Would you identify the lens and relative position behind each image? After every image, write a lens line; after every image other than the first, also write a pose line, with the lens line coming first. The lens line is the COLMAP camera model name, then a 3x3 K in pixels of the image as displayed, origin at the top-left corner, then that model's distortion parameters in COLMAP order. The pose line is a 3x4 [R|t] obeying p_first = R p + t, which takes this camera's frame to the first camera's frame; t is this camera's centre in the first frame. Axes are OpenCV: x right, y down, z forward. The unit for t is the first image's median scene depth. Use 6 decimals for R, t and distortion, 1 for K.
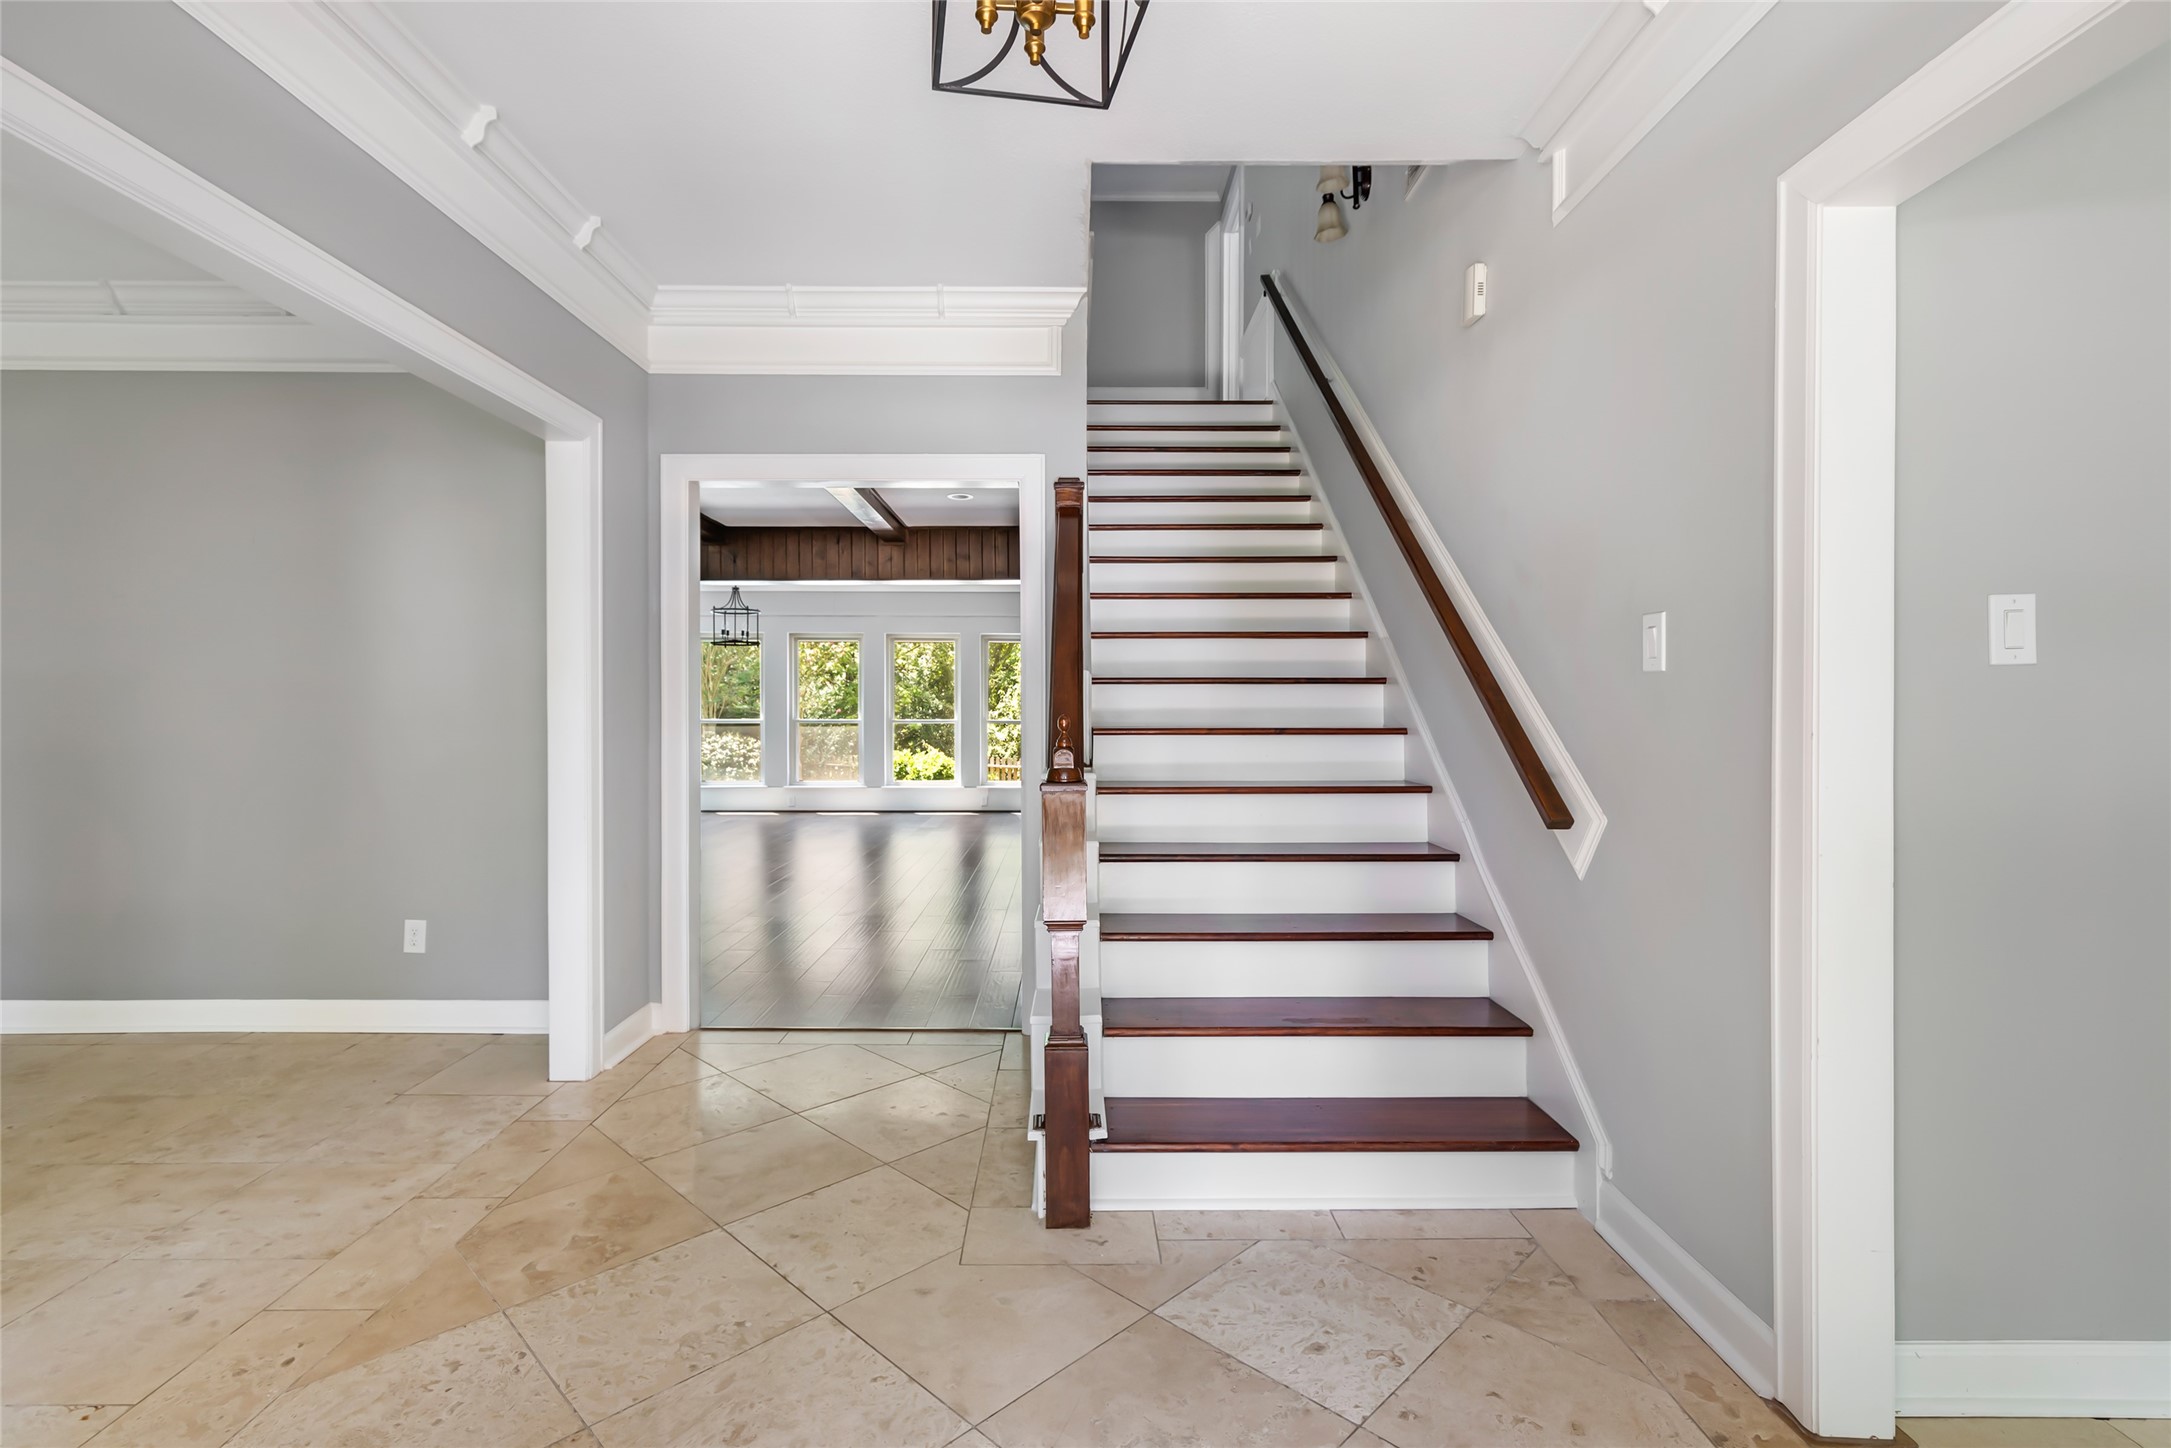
lens RADIAL K [[1067.3, 0, 1085.8], [0, 1067.3, 716.2], [0, 0, 1]] dist [-0.001008, -0.000299]
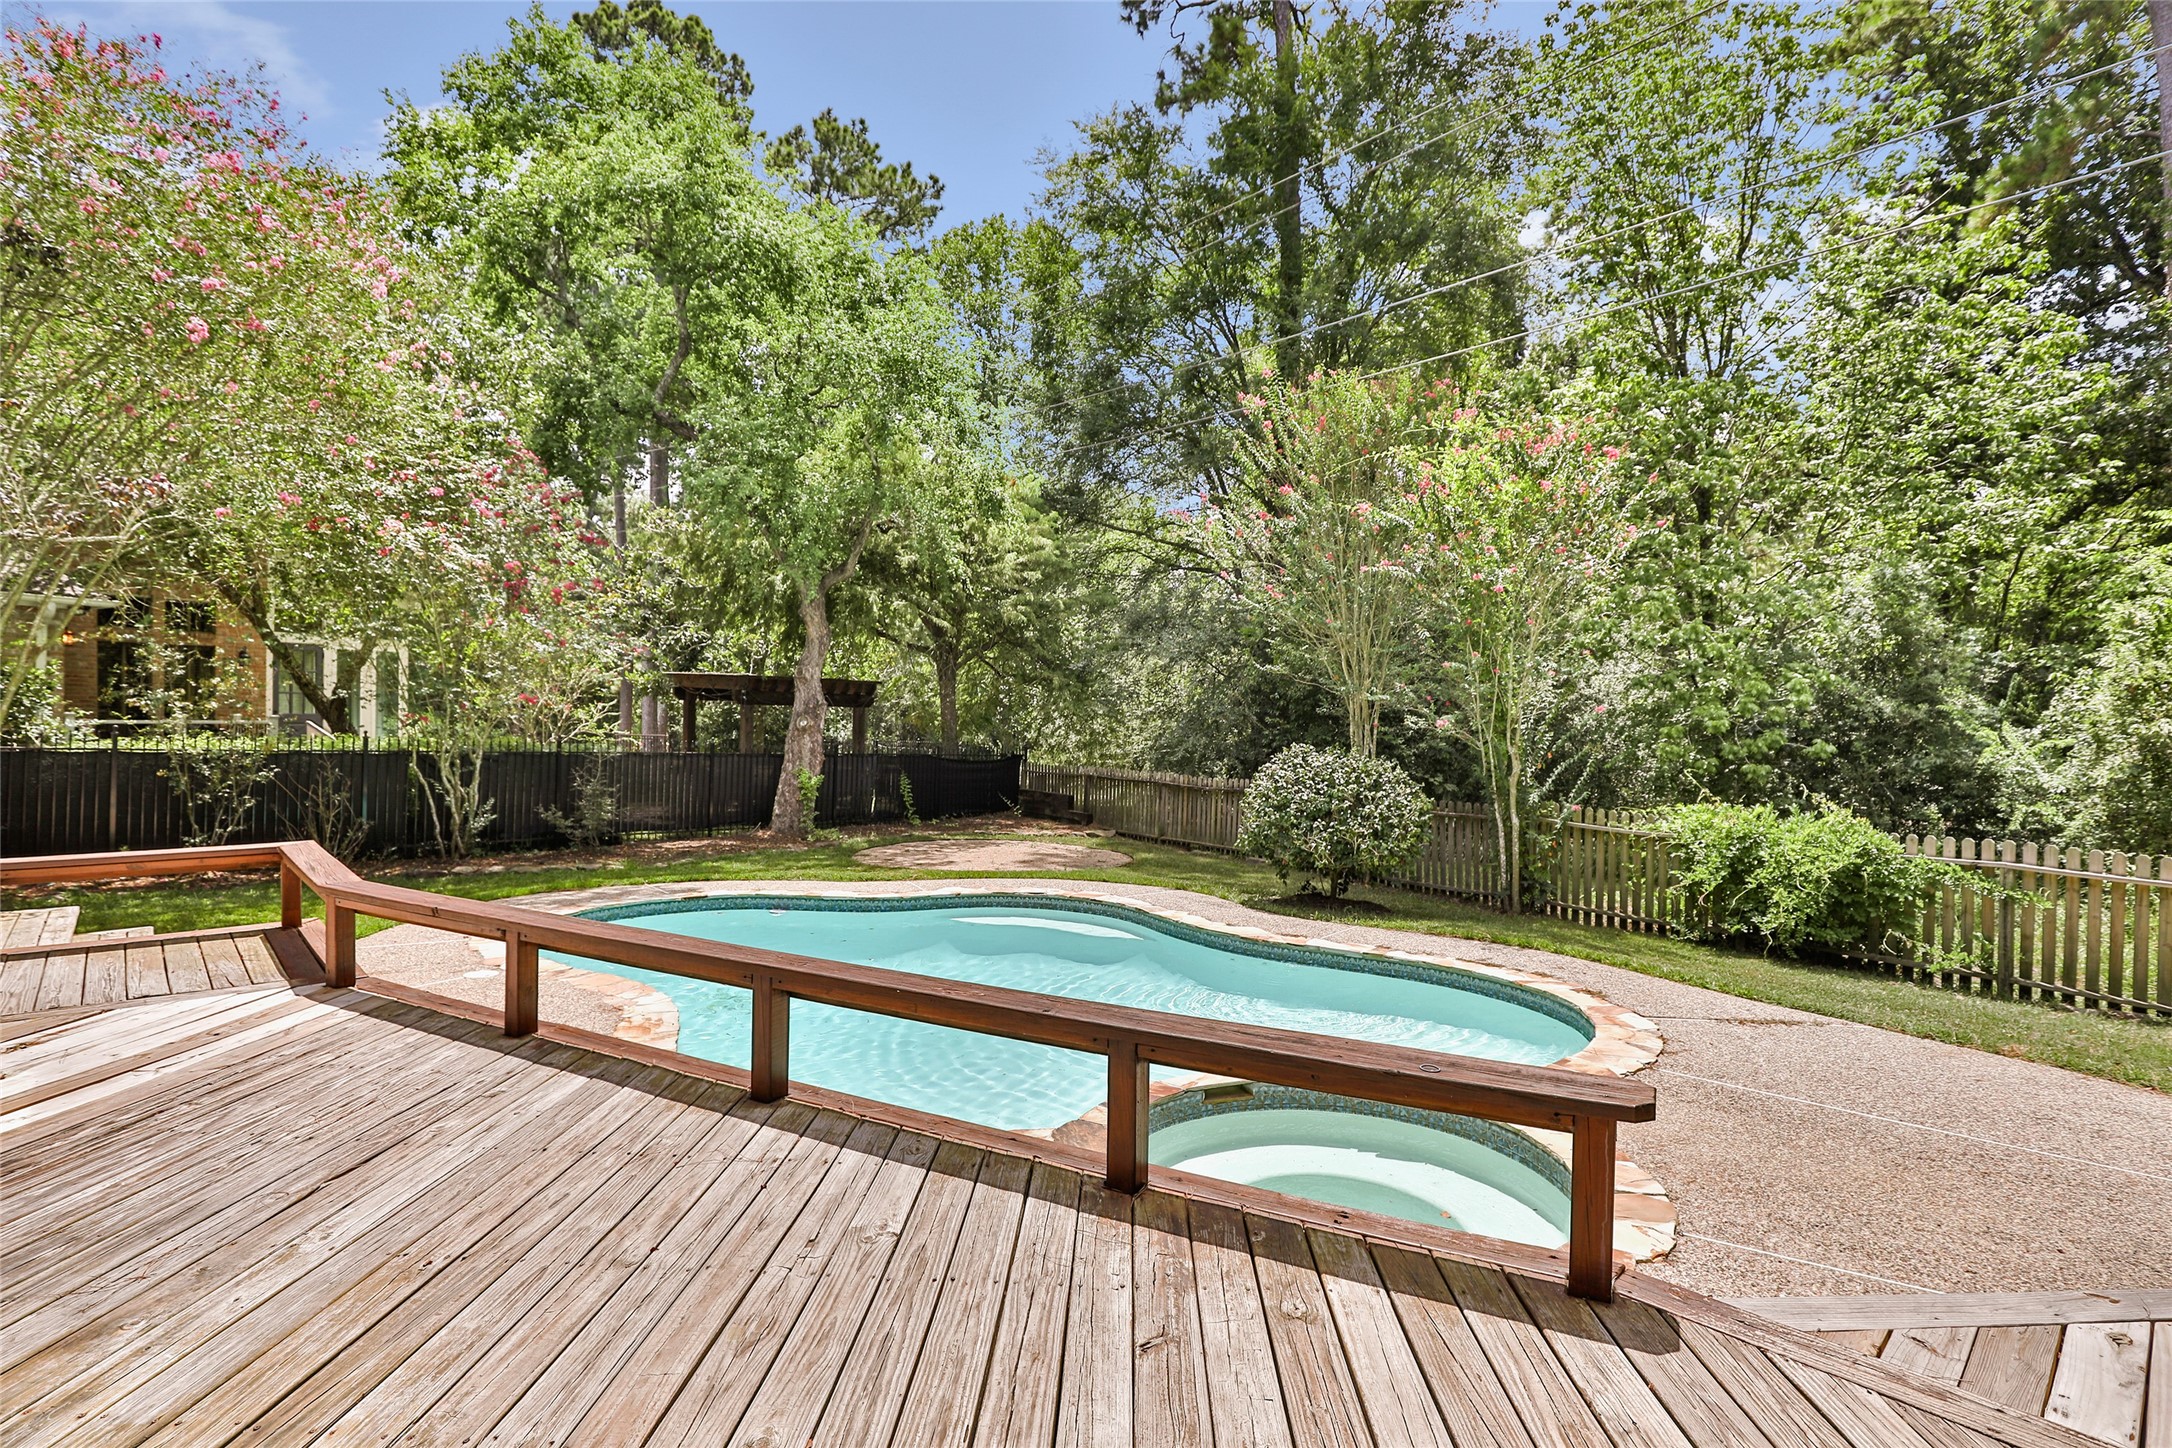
lens RADIAL K [[1067.8, 0, 1087.8], [0, 1067.8, 719.1], [0, 0, 1]] dist [-0.001008, -0.000299]
pose [[0.688613, 0.010527, -0.725053, -0.038255], [-0.016837, 0.999857, -0.001473, 0.001488], [0.724934, 0.013222, 0.688692, 0.442792]]
